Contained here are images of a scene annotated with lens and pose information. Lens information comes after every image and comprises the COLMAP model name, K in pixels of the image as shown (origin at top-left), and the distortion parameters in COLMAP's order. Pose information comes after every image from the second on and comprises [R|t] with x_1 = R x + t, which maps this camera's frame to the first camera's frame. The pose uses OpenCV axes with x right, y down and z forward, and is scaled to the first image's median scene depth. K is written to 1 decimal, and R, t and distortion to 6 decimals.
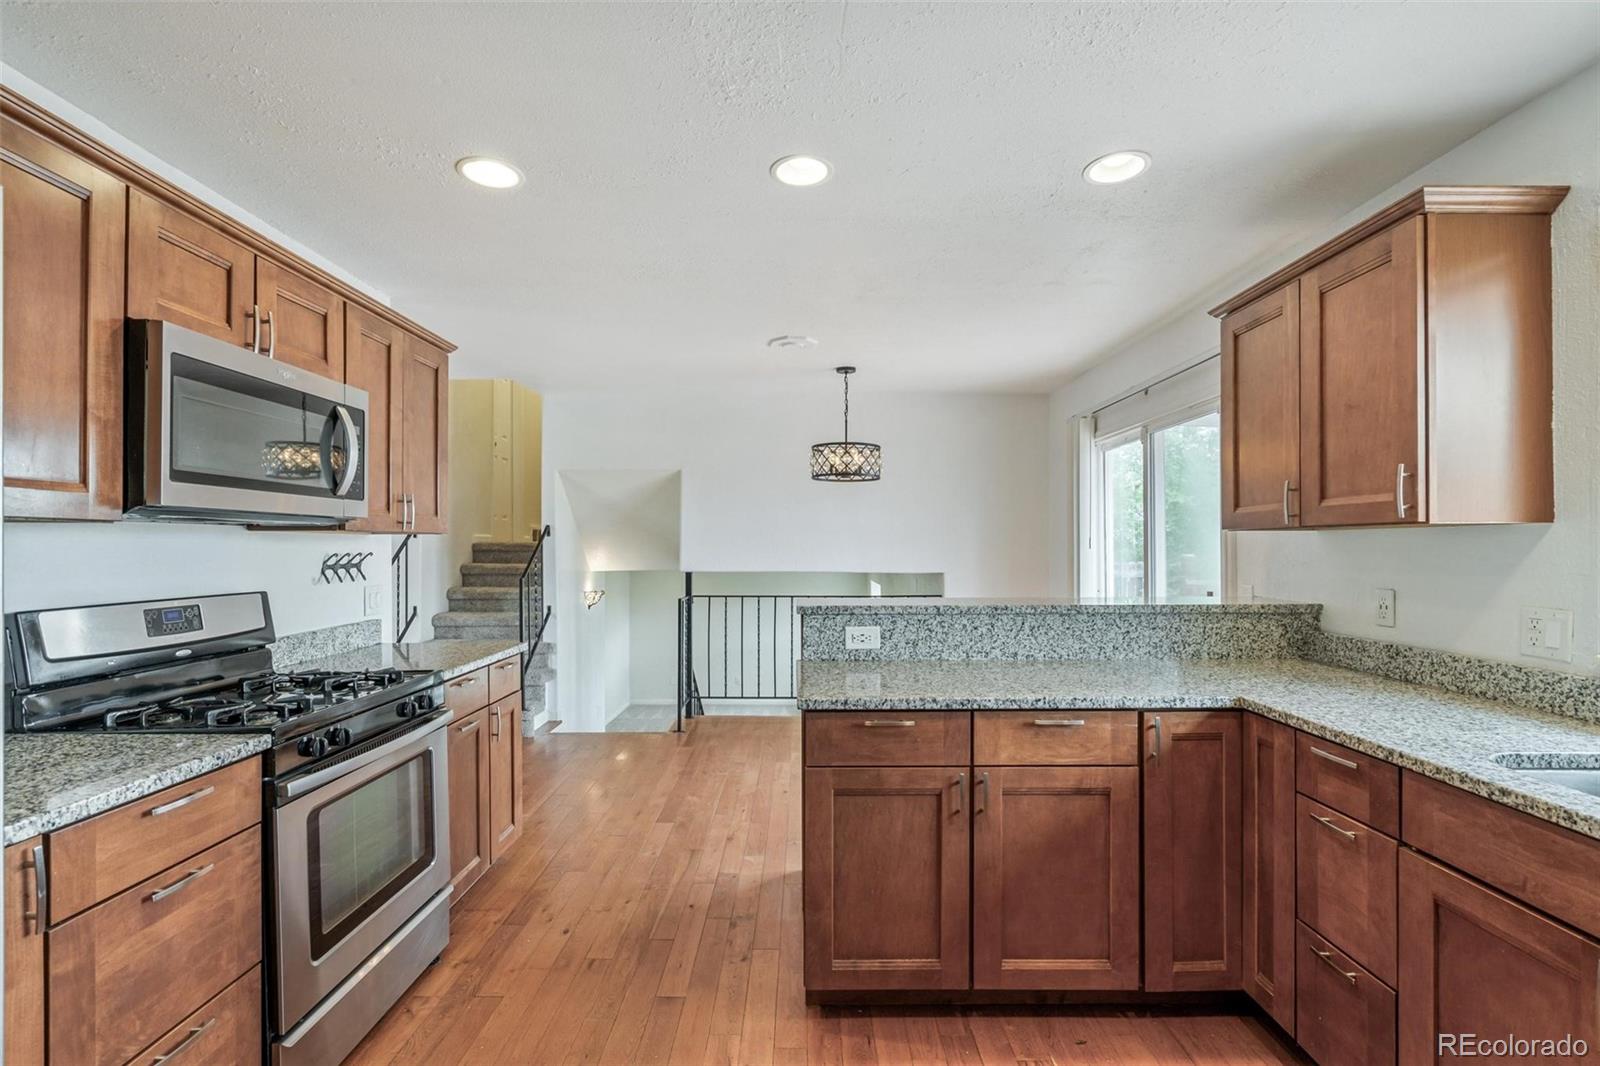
lens RADIAL K [[717.5, 0, 771.3], [0, 717.5, 556.5], [0, 0, 1]] dist [-0.002518, 0.002069]
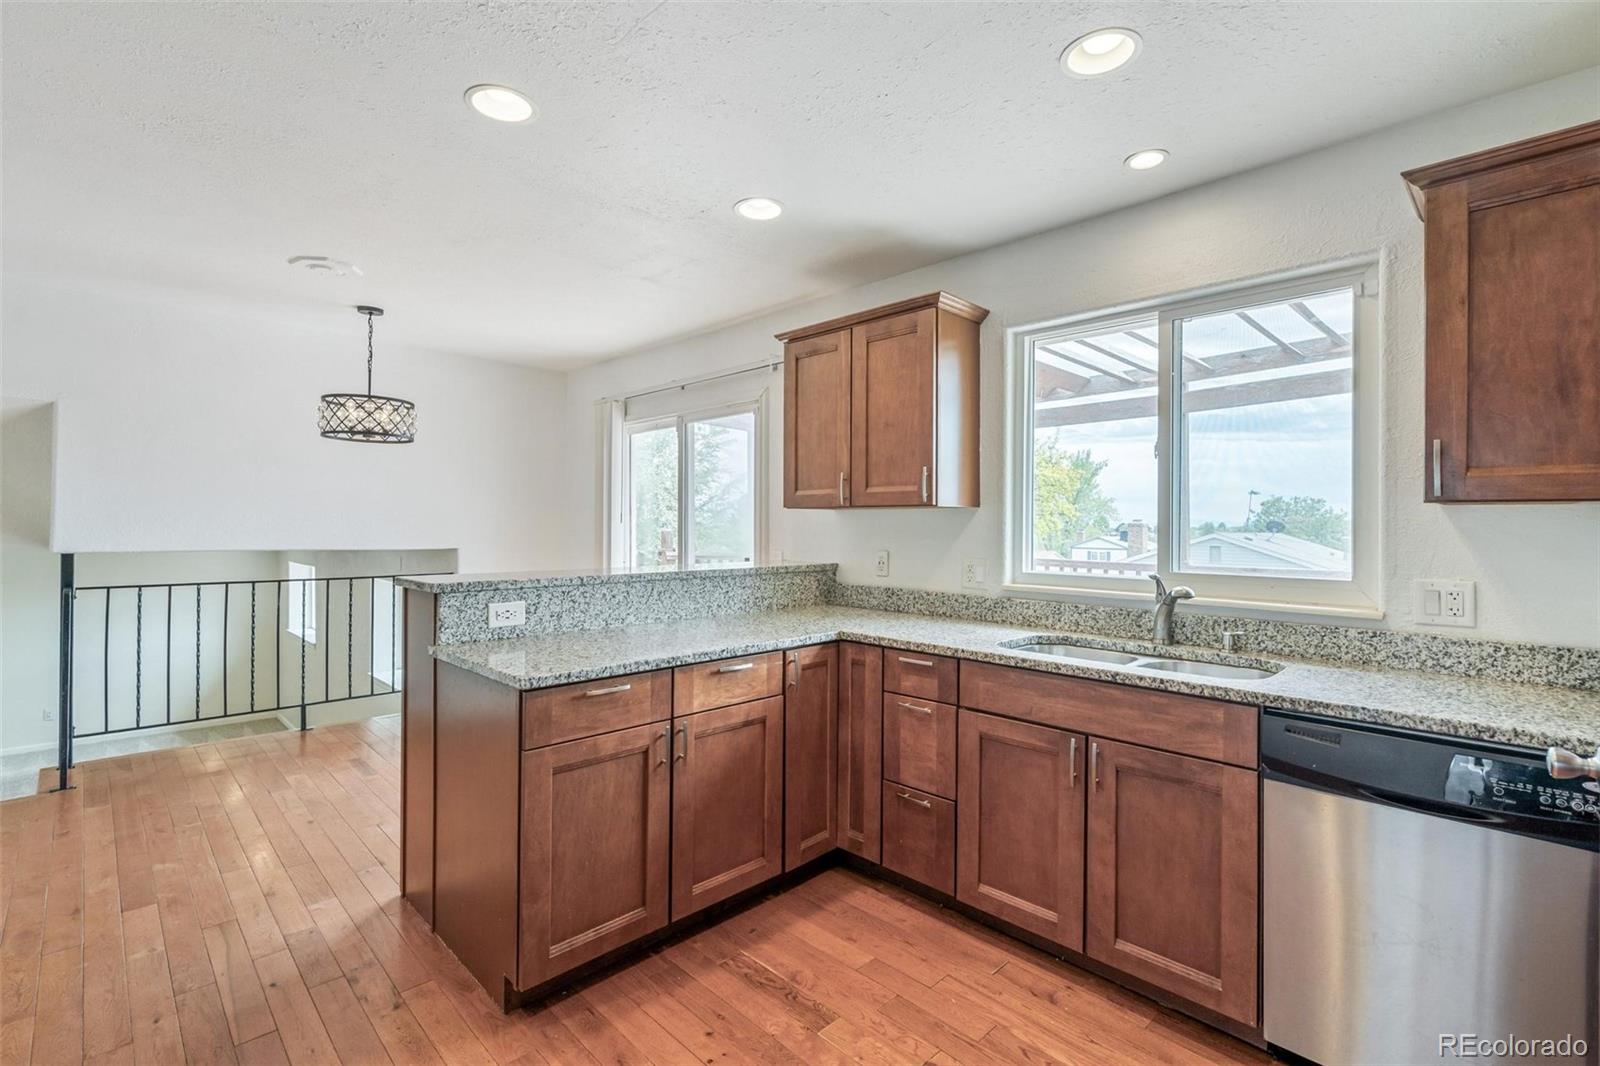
lens RADIAL K [[717.5, 0, 819.3], [0, 717.5, 531.5], [0, 0, 1]] dist [-0.002518, 0.002069]
pose [[0.709051, -0.001631, 0.705155, -0.285212], [0.001981, 0.999998, 0.000321, 0.006607], [-0.705154, 0.001169, 0.709053, 0.057126]]
